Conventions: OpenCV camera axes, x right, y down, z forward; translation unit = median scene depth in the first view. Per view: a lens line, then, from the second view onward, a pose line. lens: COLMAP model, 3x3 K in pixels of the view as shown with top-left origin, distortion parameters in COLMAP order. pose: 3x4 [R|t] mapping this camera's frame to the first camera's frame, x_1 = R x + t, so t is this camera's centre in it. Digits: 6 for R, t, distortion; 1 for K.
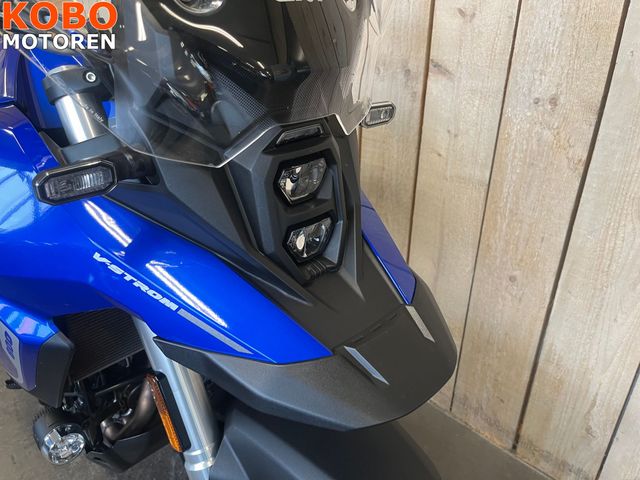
lens RADIAL K [[487.6, 0, 321.5], [0, 487.6, 227.0], [0, 0, 1]] dist [0.051514, -0.080401]
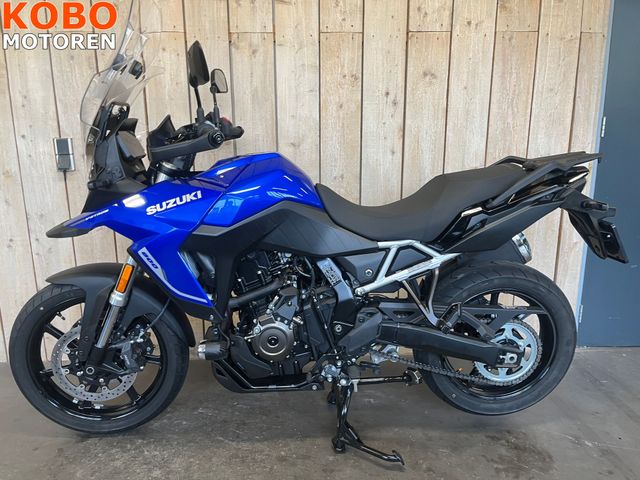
lens RADIAL K [[487.6, 0, 315.5], [0, 487.6, 240.5], [0, 0, 1]] dist [0.051514, -0.080401]
pose [[0.674820, -0.181487, 0.715318, -1.277902], [0.337463, 0.937899, -0.080398, 0.172560], [-0.656305, 0.295648, 0.694158, -0.445752]]
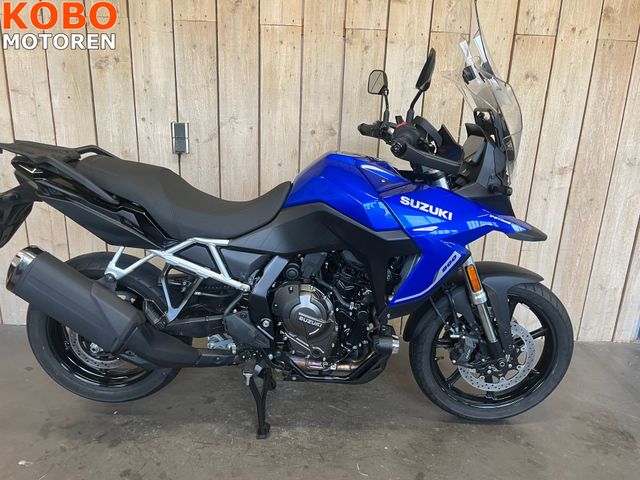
lens RADIAL K [[487.6, 0, 314.9], [0, 487.6, 244.2], [0, 0, 1]] dist [0.051514, -0.080401]
pose [[0.691891, -0.192598, 0.695840, -1.664114], [0.291318, 0.956300, -0.024976, -0.010061], [-0.660622, 0.219991, 0.717762, -0.290807]]
